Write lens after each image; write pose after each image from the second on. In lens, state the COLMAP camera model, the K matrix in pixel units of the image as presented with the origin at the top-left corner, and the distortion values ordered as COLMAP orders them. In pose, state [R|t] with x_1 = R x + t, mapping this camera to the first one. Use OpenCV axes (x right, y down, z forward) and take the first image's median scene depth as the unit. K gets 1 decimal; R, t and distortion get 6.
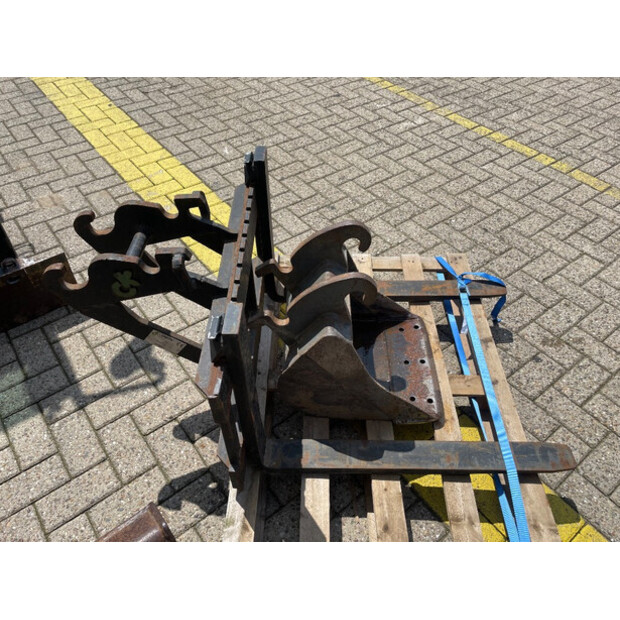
lens RADIAL K [[469.7, 0, 310.5], [0, 469.7, 308.3], [0, 0, 1]] dist [0.086865, -0.115330]
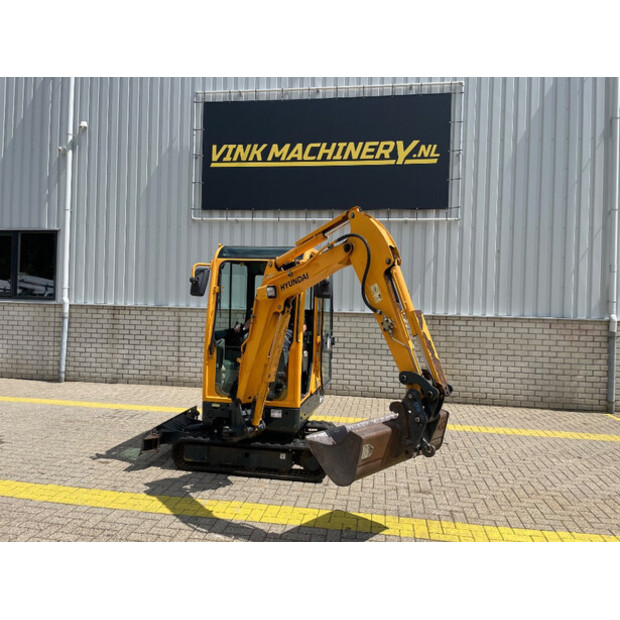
lens RADIAL K [[469.7, 0, 313.8], [0, 469.7, 306.2], [0, 0, 1]] dist [0.086865, -0.115330]
pose [[-0.720689, -0.034629, -0.692393, 0.595439], [-0.530177, 0.671041, 0.518282, -1.680343], [0.446677, 0.740611, -0.501971, 1.411920]]
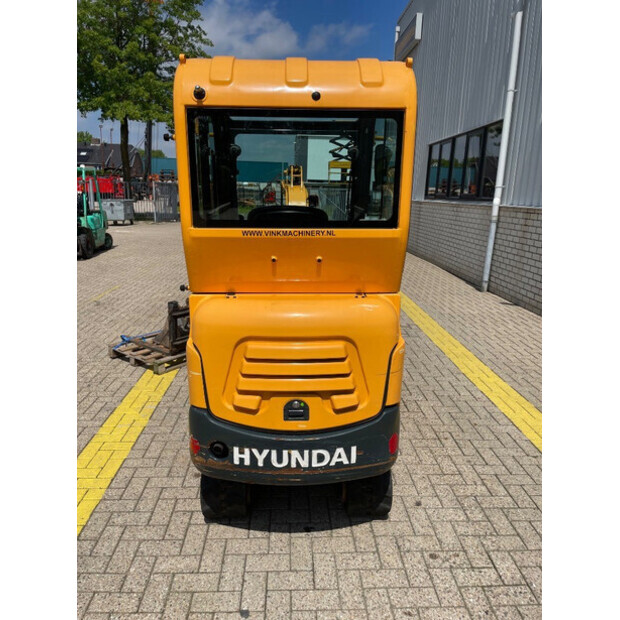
lens RADIAL K [[469.7, 0, 304.4], [0, 469.7, 305.9], [0, 0, 1]] dist [0.086865, -0.115330]
pose [[-0.809085, -0.170964, 0.562275, -1.515732], [0.401242, 0.538363, 0.741060, -1.327465], [-0.429403, 0.825189, -0.366983, 1.005436]]
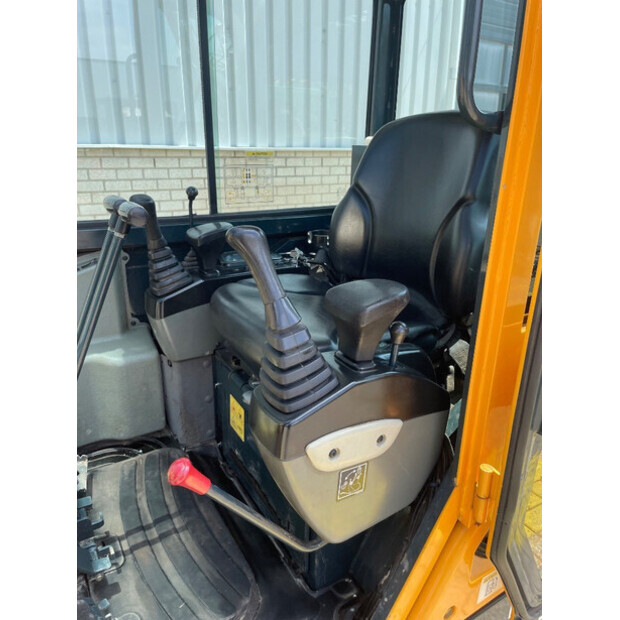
lens RADIAL K [[469.7, 0, 304.6], [0, 469.7, 311.3], [0, 0, 1]] dist [0.086865, -0.115330]
pose [[-0.112926, 0.308600, -0.944465, -0.434848], [-0.729136, 0.619998, 0.289762, -0.679289], [0.674987, 0.721365, 0.154998, 0.496093]]
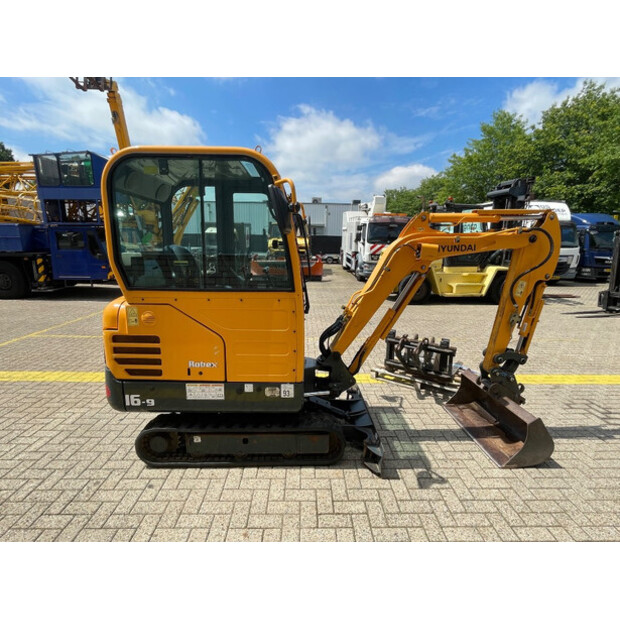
lens RADIAL K [[333.4, 0, 308.6], [0, 333.4, 310.0], [0, 0, 1]] dist [-0.007635, 0.003677]
pose [[0.596886, -0.168849, 0.784358, -1.576349], [0.577630, 0.768925, -0.274042, -0.037150], [-0.556840, 0.616640, 0.556493, -0.209670]]
